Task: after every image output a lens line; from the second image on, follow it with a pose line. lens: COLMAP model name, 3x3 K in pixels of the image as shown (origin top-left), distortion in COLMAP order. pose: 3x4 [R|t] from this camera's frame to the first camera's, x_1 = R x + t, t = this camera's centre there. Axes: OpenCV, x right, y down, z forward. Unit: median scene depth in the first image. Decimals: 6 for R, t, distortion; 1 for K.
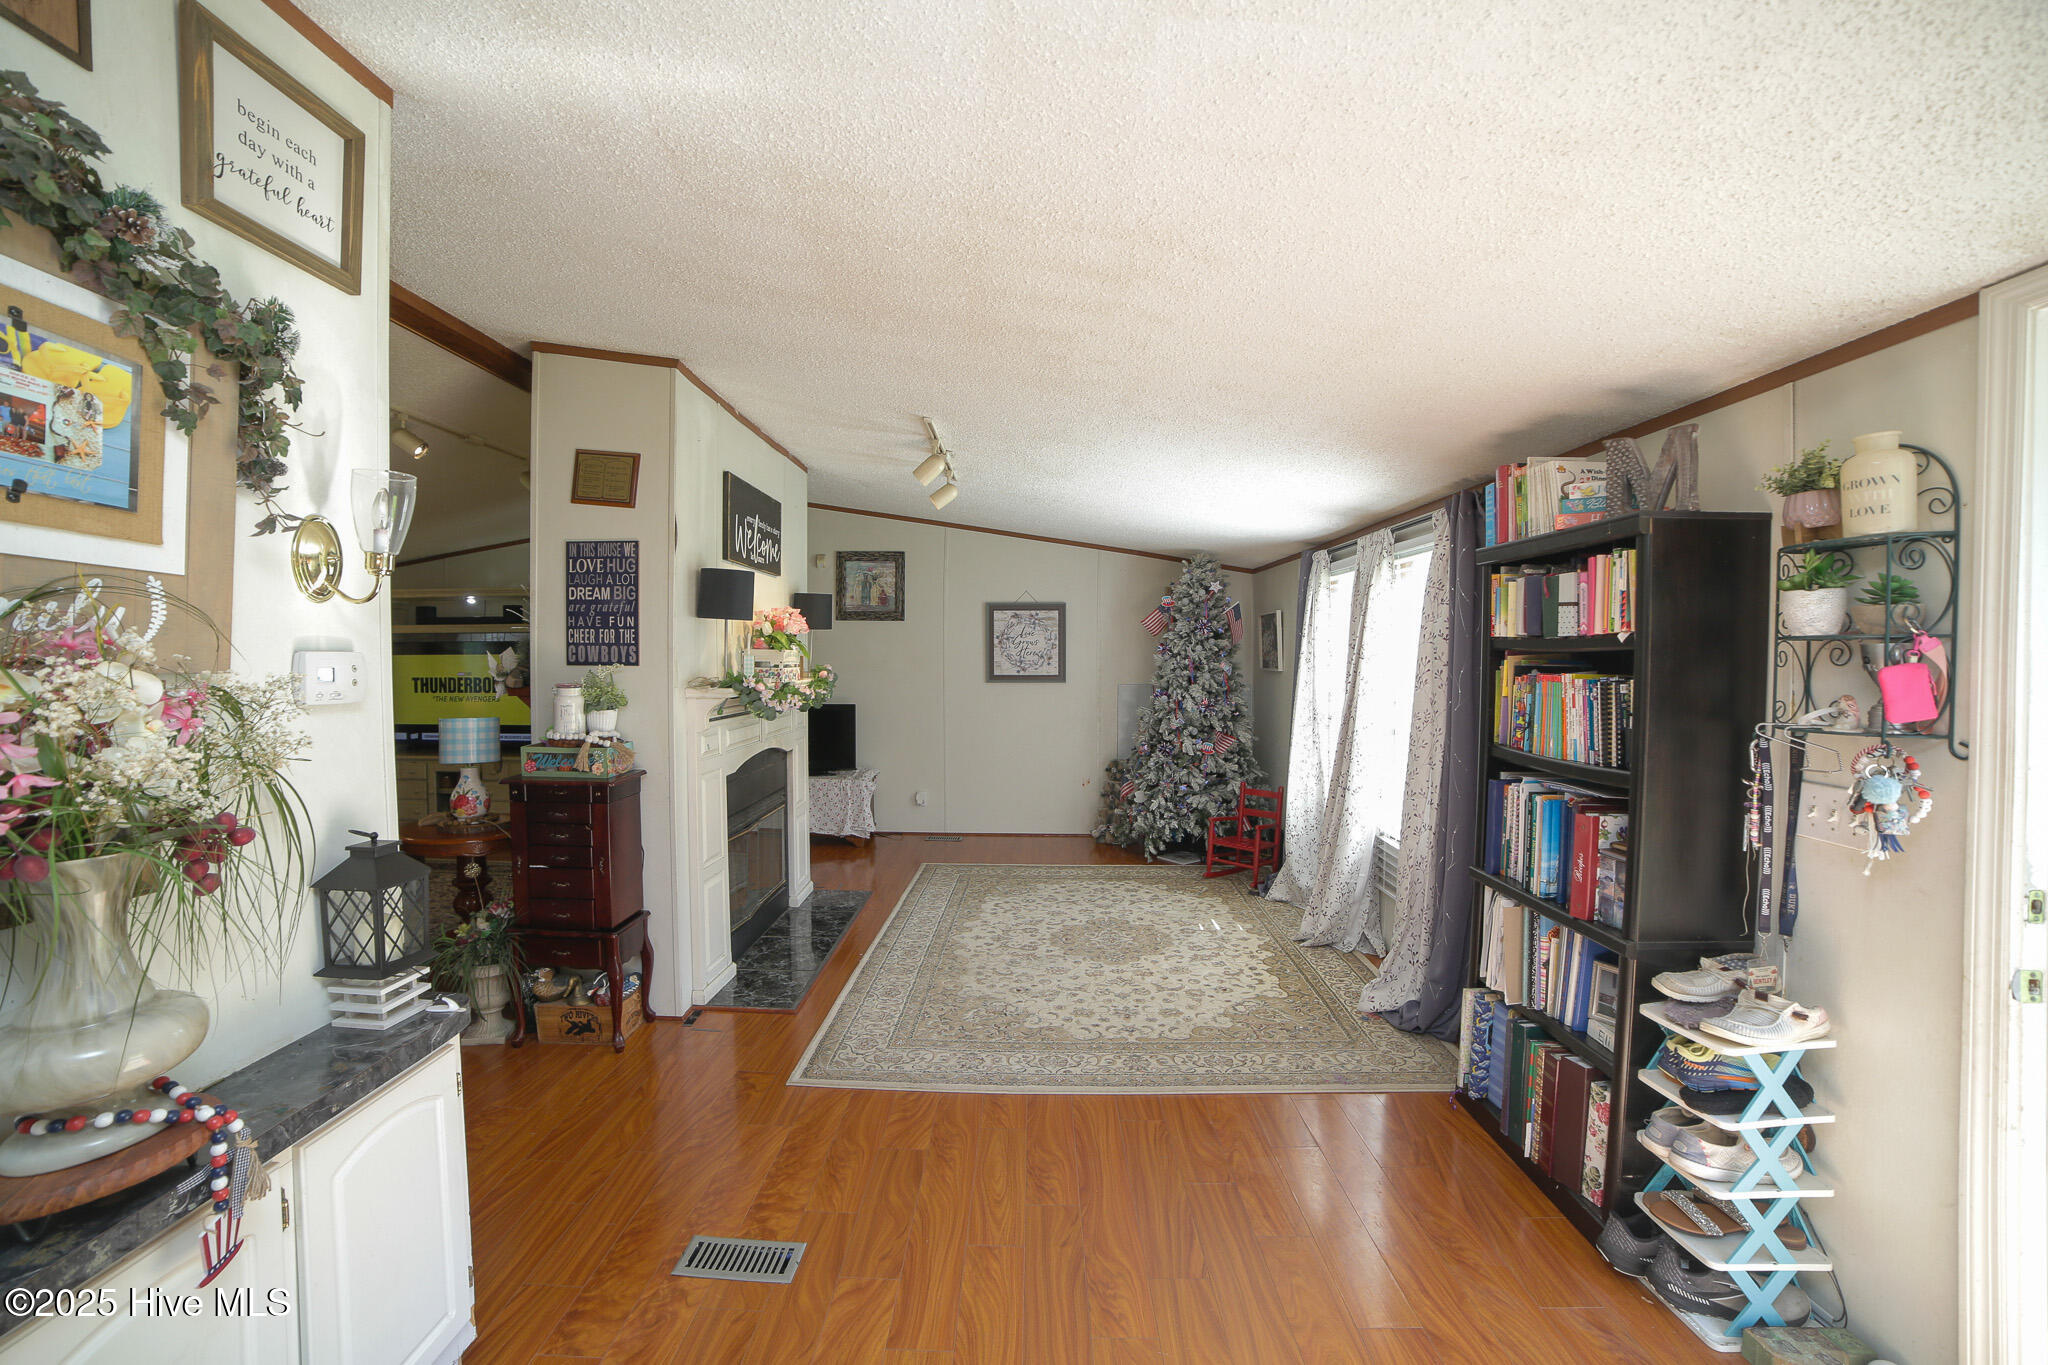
lens RADIAL K [[830.7, 0, 1016.9], [0, 830.7, 682.8], [0, 0, 1]] dist [-0.108436, 0.035516]
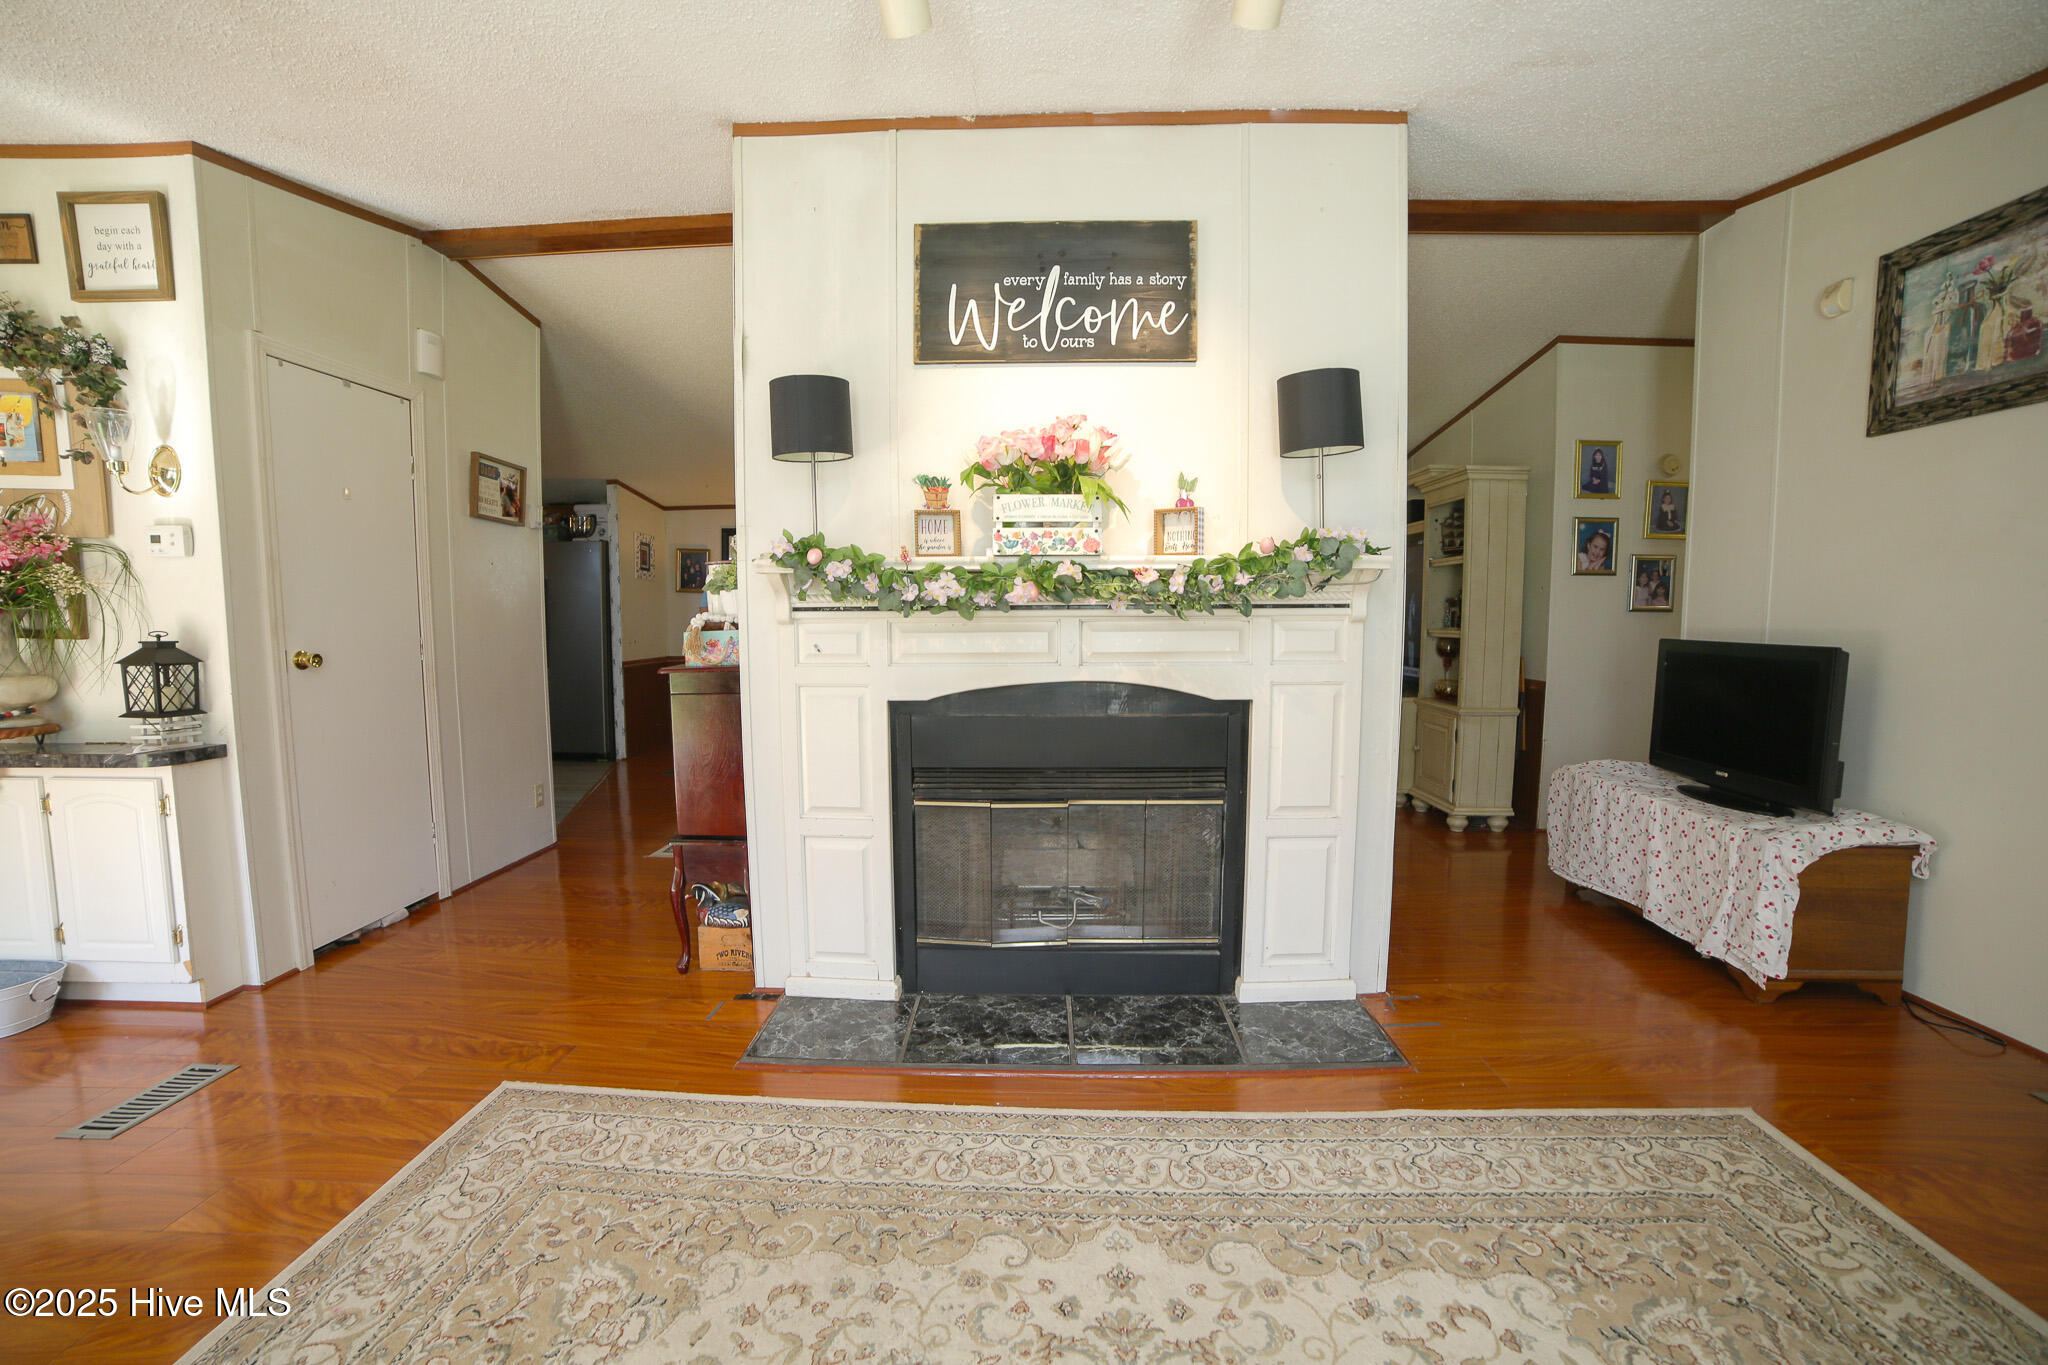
lens RADIAL K [[830.7, 0, 1016.9], [0, 830.7, 682.8], [0, 0, 1]] dist [-0.108436, 0.035516]
pose [[-0.015542, 0.080974, -0.996595, 0.304125], [-0.028615, 0.996271, 0.081394, 0.043519], [0.999470, 0.029783, -0.013167, 1.117799]]
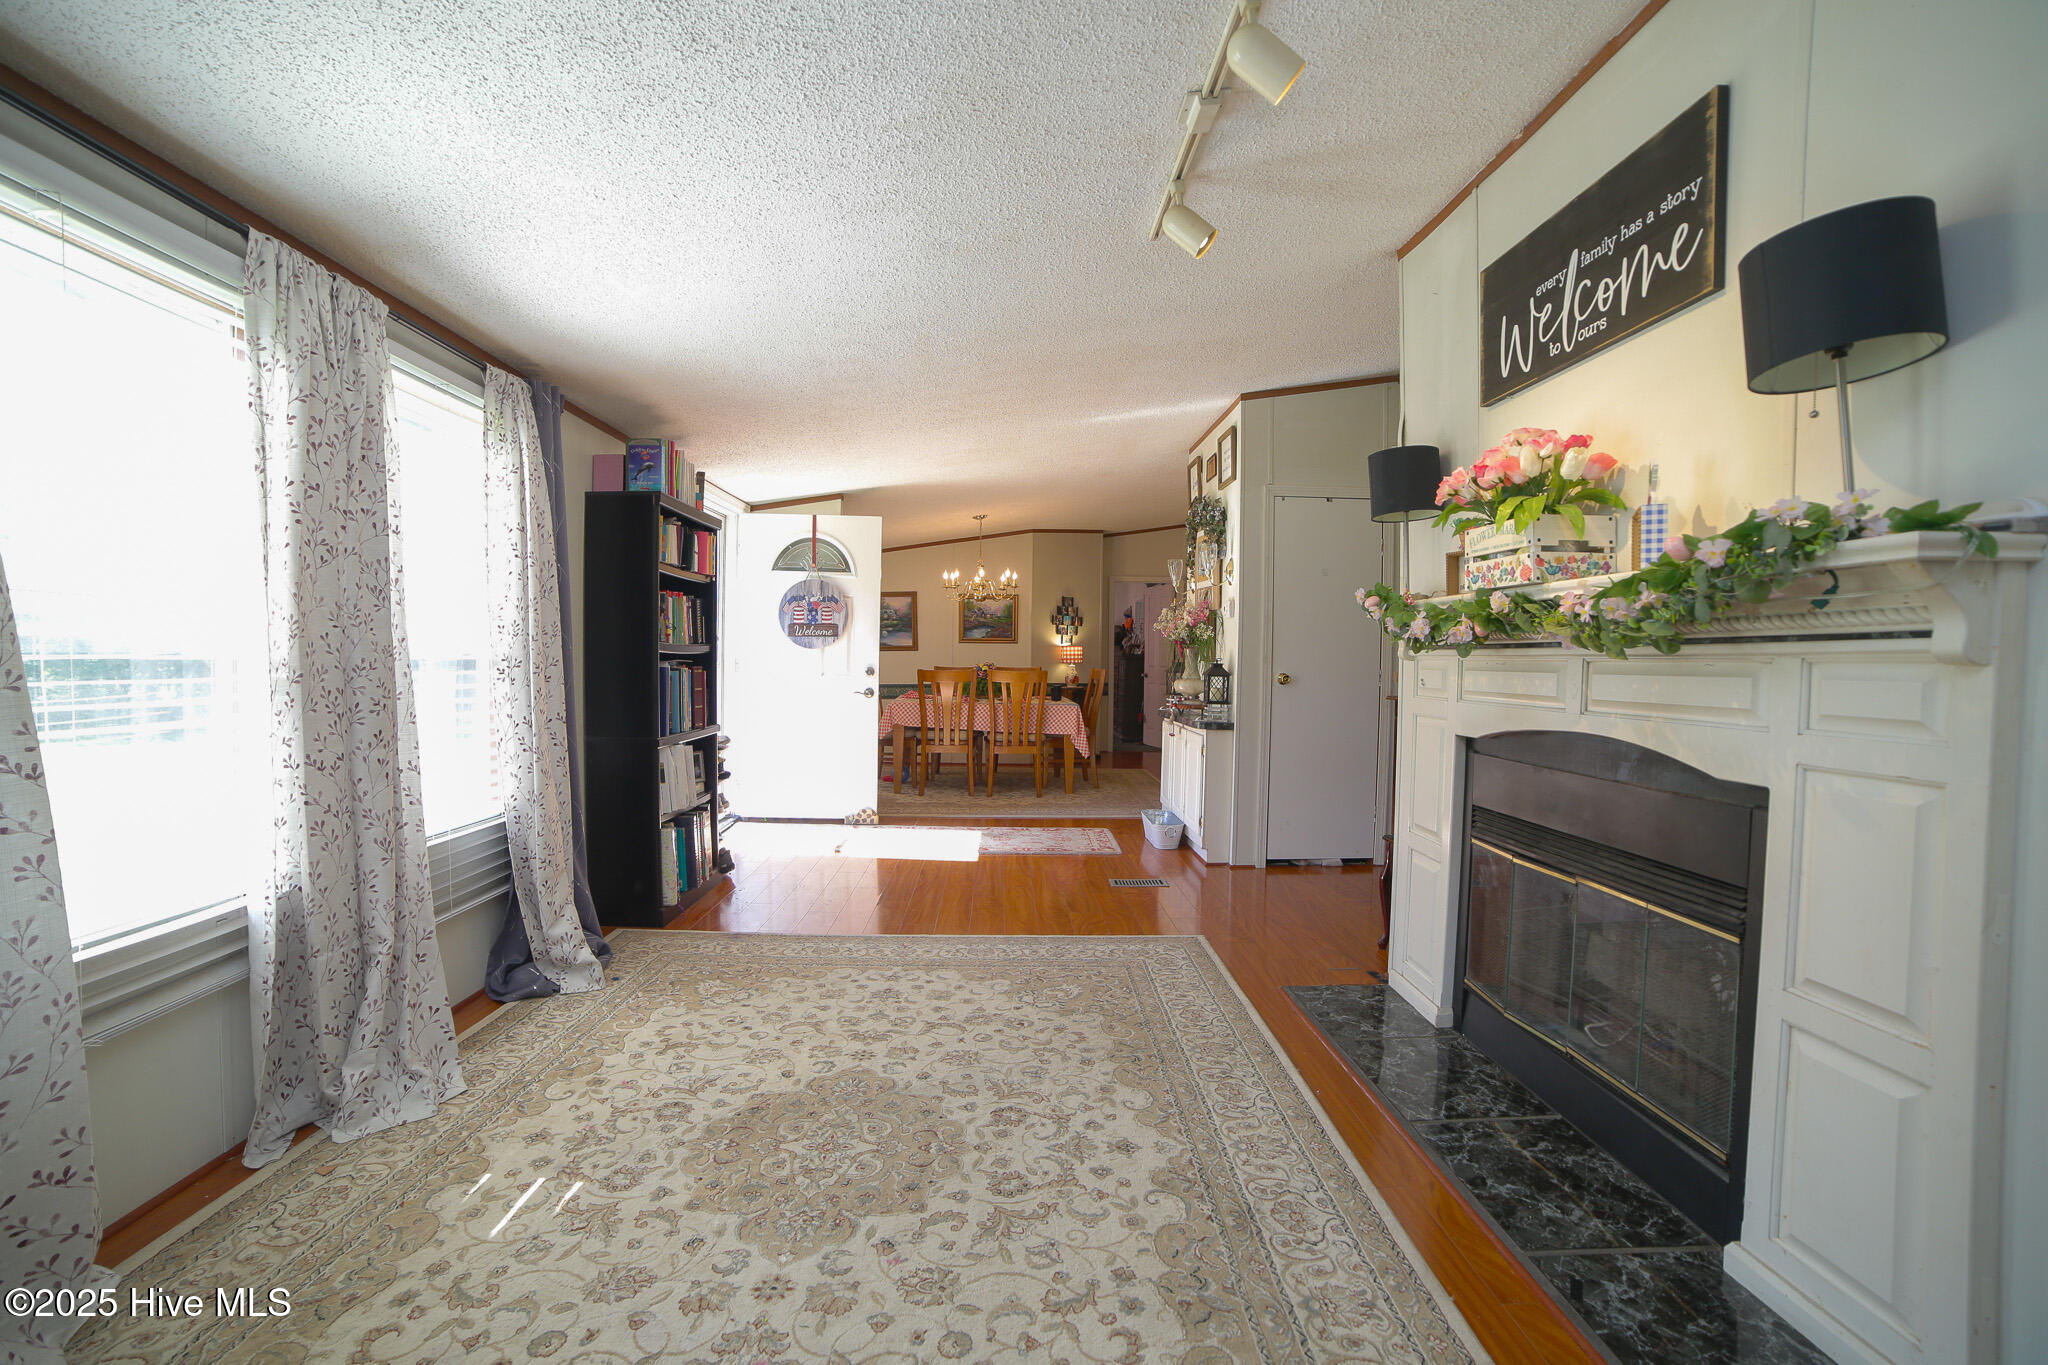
lens RADIAL K [[830.7, 0, 1016.9], [0, 830.7, 682.8], [0, 0, 1]] dist [-0.108436, 0.035516]
pose [[-0.999003, -0.014880, -0.042102, 0.039369], [-0.017562, 0.997791, 0.064063, 0.034286], [0.041055, 0.064739, -0.997057, 1.663108]]
